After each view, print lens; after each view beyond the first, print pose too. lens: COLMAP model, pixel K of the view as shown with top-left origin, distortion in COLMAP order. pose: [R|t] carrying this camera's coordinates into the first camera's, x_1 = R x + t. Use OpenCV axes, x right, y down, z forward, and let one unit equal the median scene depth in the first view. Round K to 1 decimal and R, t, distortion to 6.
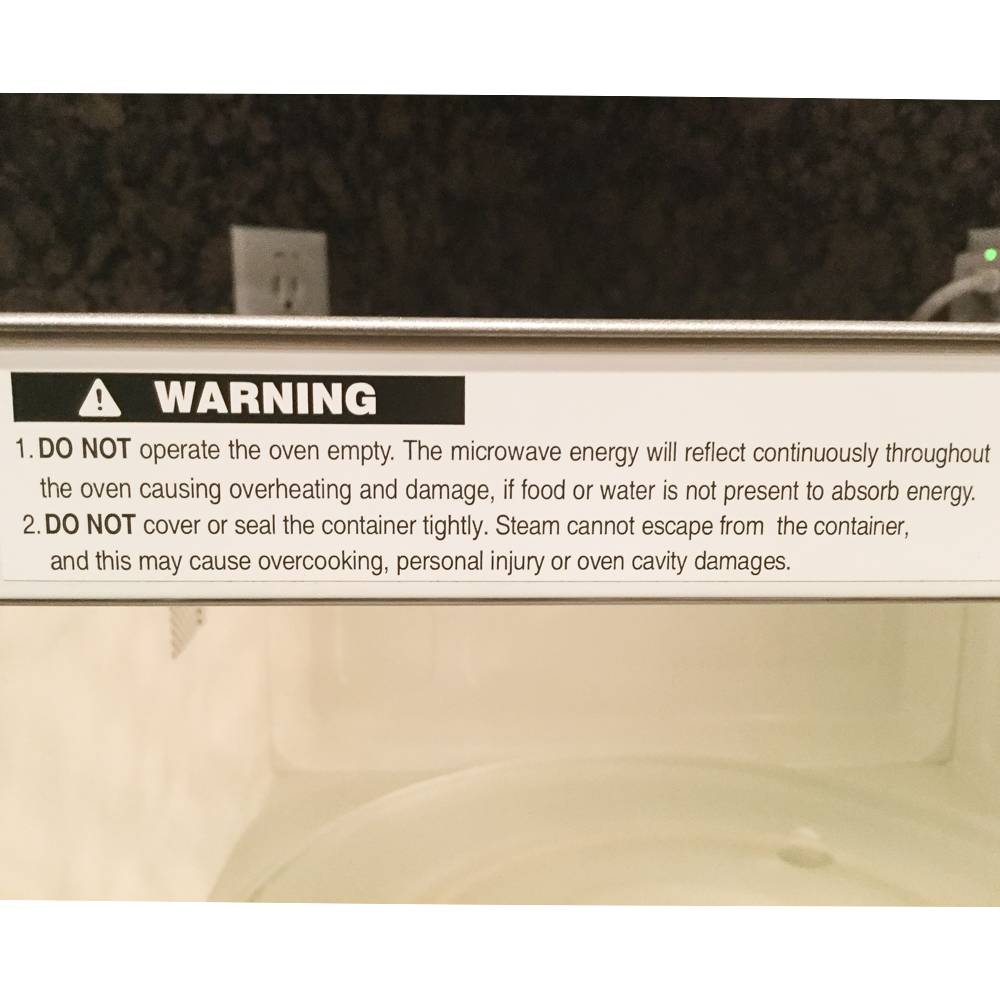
lens RADIAL K [[1001.2, 0, 503.6], [0, 1001.2, 487.4], [0, 0, 1]] dist [0.070618, -0.274232]
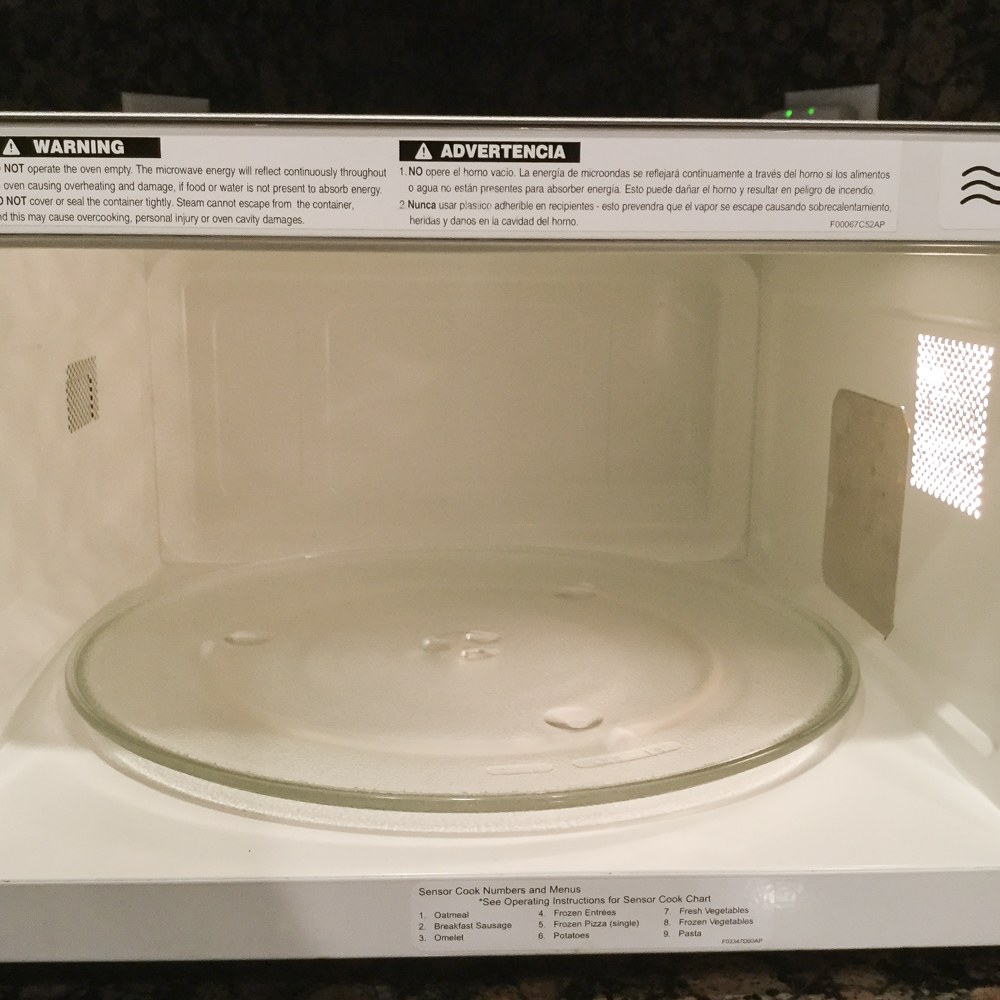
lens RADIAL K [[1235.5, 0, 496.1], [0, 1235.5, 487.4], [0, 0, 1]] dist [0.105257, -0.345801]
pose [[0.999970, 0.000357, -0.007780, 0.778351], [-0.000013, 0.999027, 0.044103, 0.586985], [0.007788, -0.044101, 0.998997, -1.989117]]
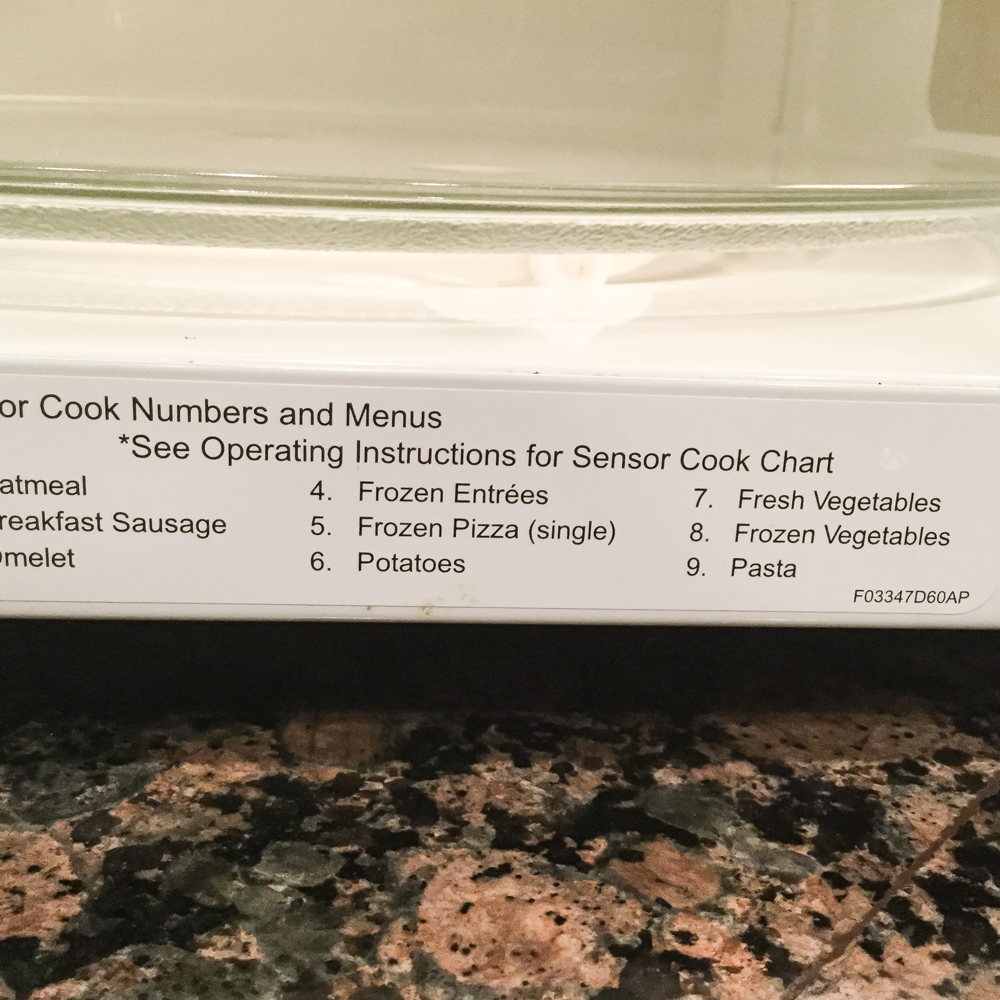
lens RADIAL K [[1235.5, 0, 496.1], [0, 1235.5, 487.4], [0, 0, 1]] dist [0.105257, -0.345801]
pose [[0.998735, 0.027145, 0.042337, 0.983926], [-0.033234, 0.988055, 0.150474, 1.714044], [-0.037747, -0.151691, 0.987707, 0.243143]]
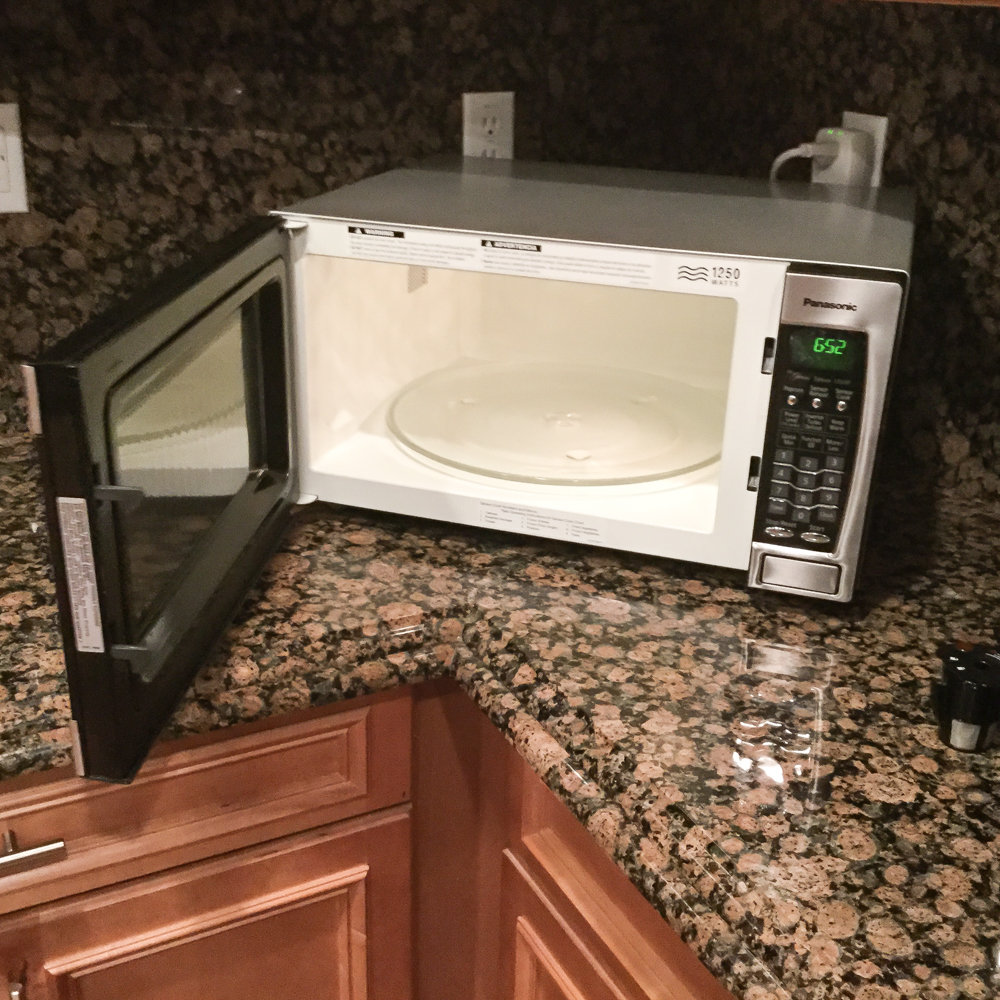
lens RADIAL K [[1235.5, 0, 496.1], [0, 1235.5, 487.4], [0, 0, 1]] dist [0.105257, -0.345801]
pose [[0.928296, 0.157990, -0.336610, 3.725582], [-0.074002, 0.965635, 0.249146, -0.587072], [0.364405, -0.206371, 0.908086, -6.968047]]
